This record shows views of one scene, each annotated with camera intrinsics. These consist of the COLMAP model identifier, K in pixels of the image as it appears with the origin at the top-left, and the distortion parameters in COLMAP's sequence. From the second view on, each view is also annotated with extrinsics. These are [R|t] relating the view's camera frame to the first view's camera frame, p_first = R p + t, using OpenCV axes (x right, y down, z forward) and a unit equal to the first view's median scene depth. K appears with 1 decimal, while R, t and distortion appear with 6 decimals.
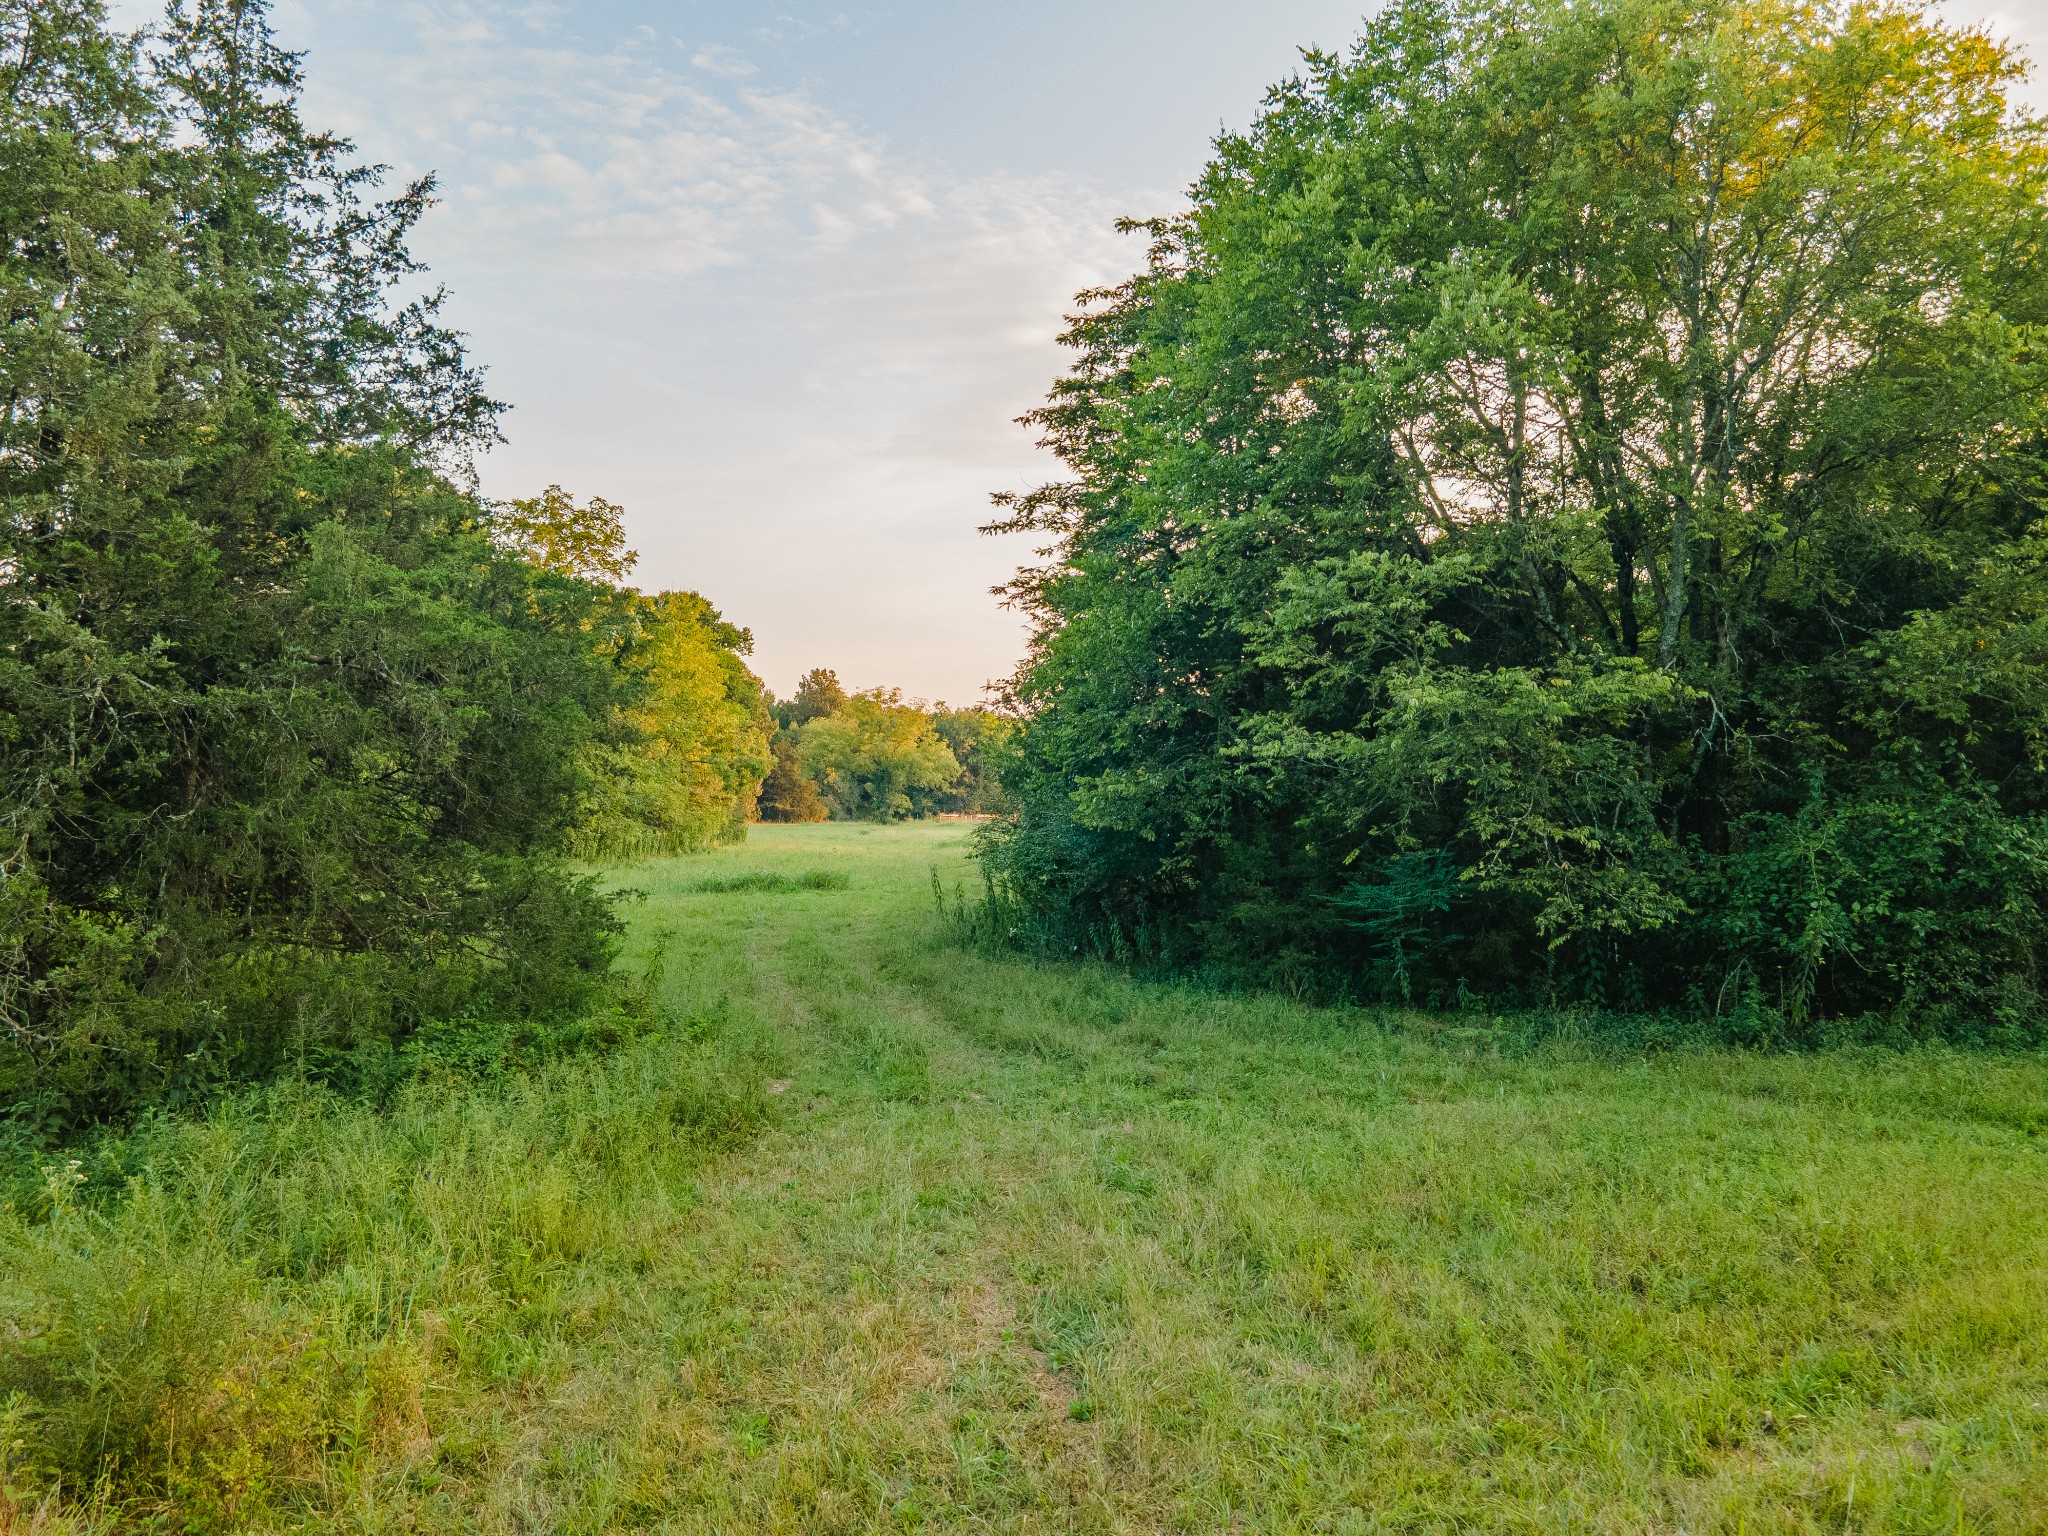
lens RADIAL K [[1445.9, 0, 1024.0], [0, 1445.9, 768.0], [0, 0, 1]] dist [0.089207, -0.064807]
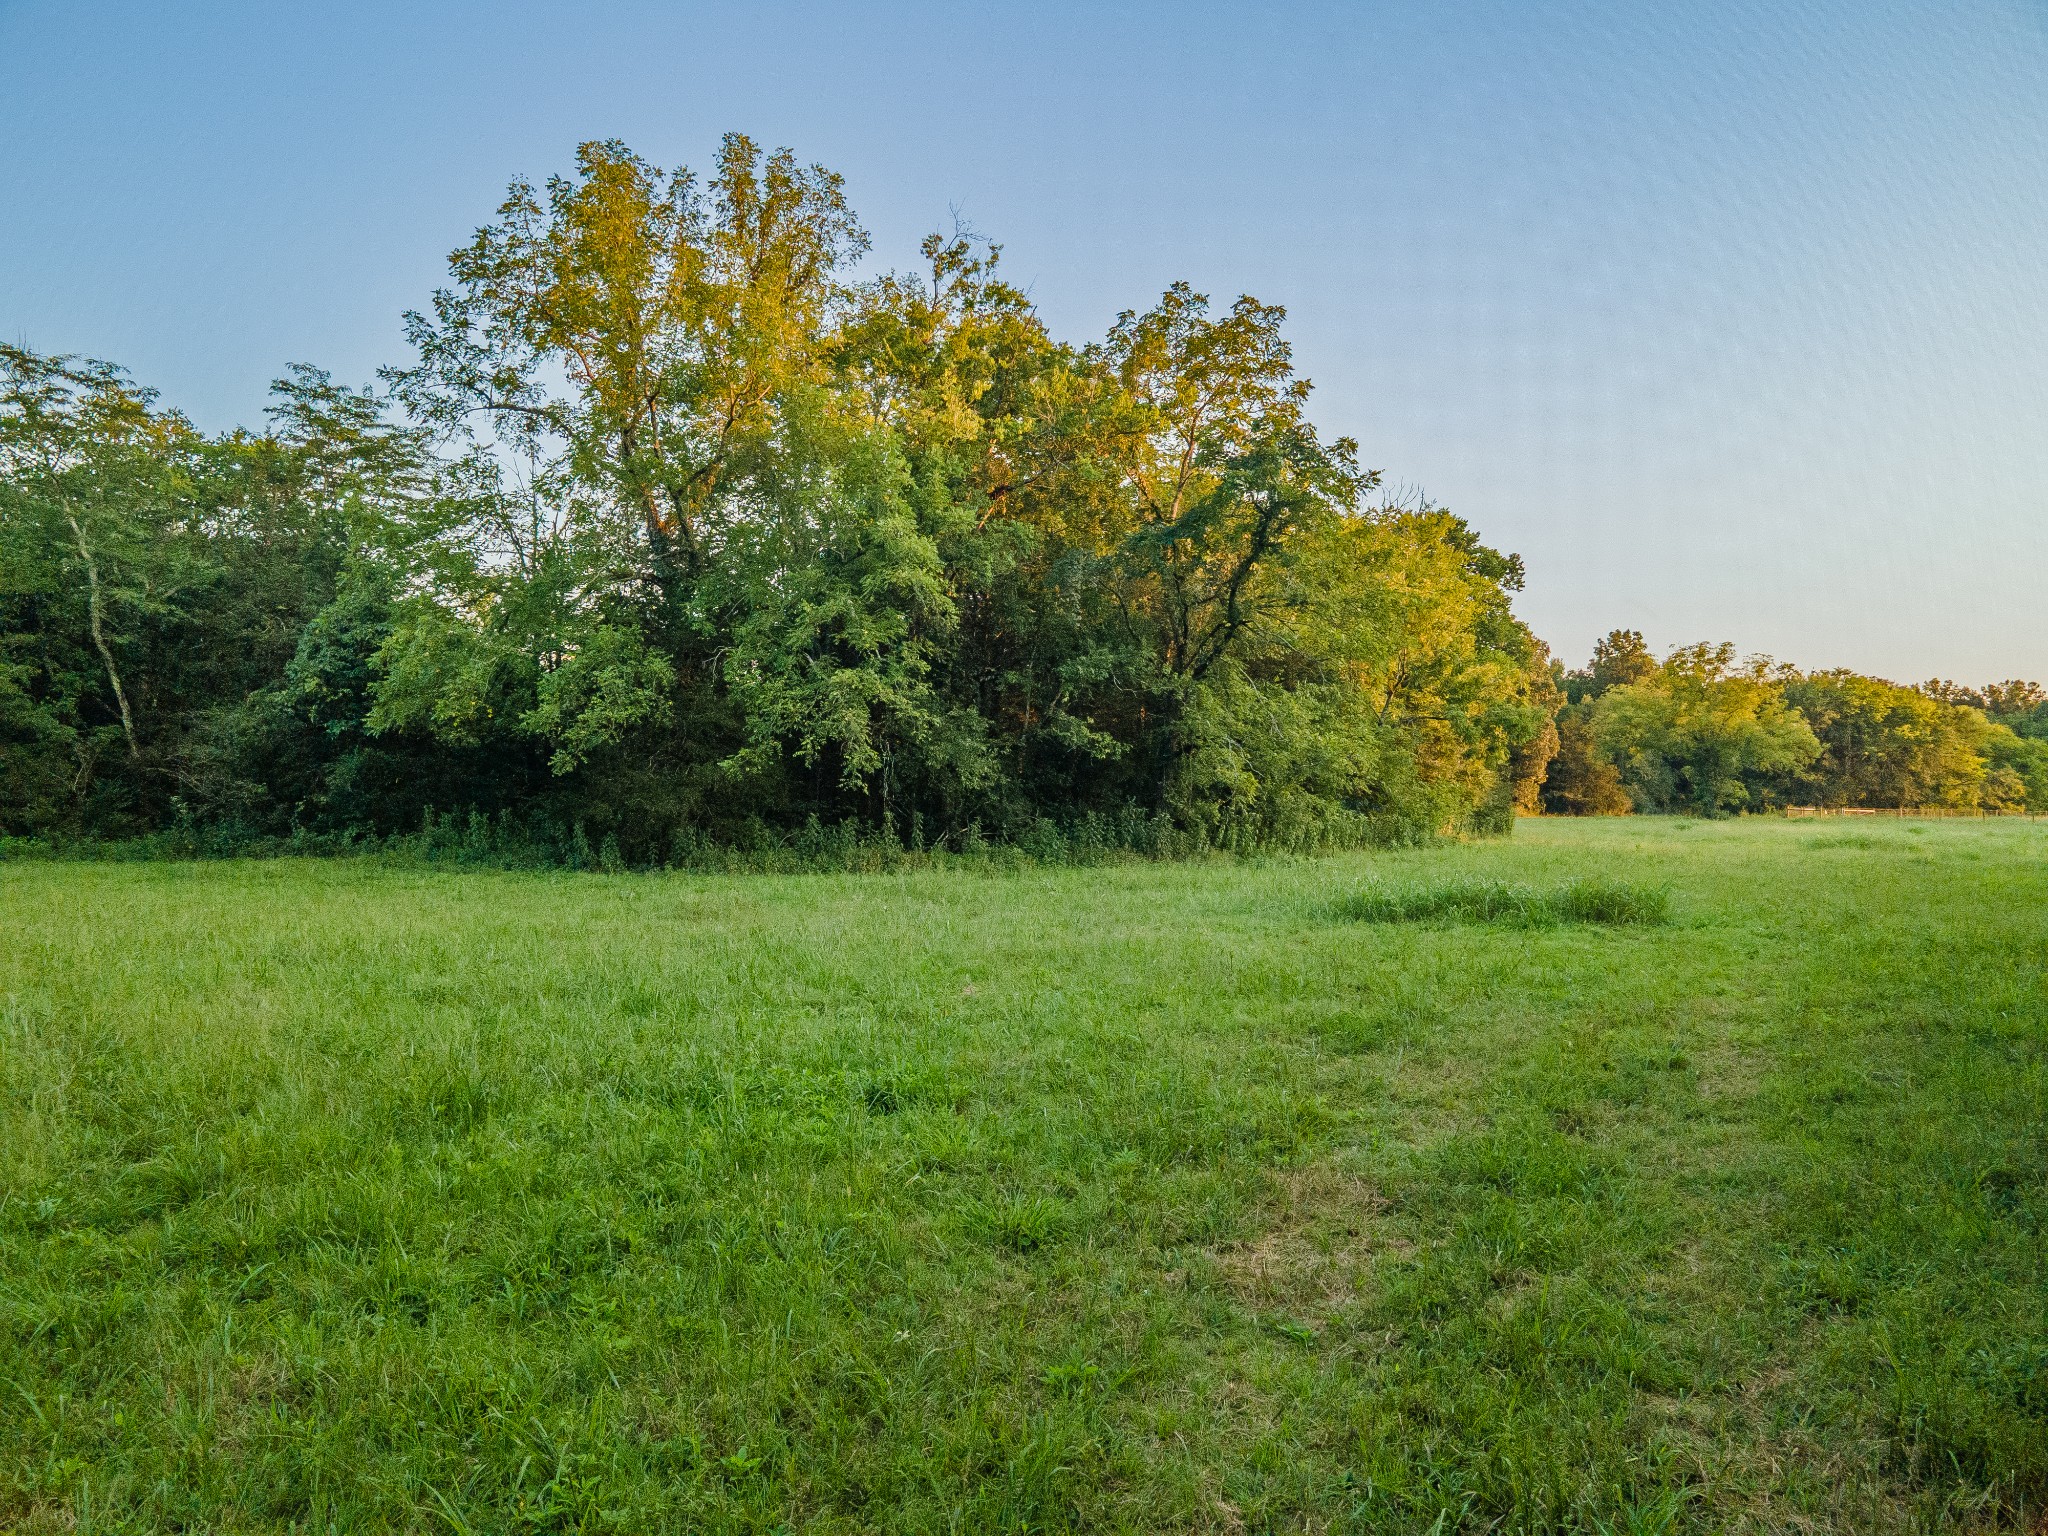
lens RADIAL K [[1499.1, 0, 1020.6], [0, 1499.1, 777.4], [0, 0, 1]] dist [0.006250, 0.047968]
pose [[0.866872, -0.002509, -0.498524, -0.014207], [0.007643, 0.999937, 0.008256, 0.007043], [0.498472, -0.010967, 0.866837, 0.113268]]
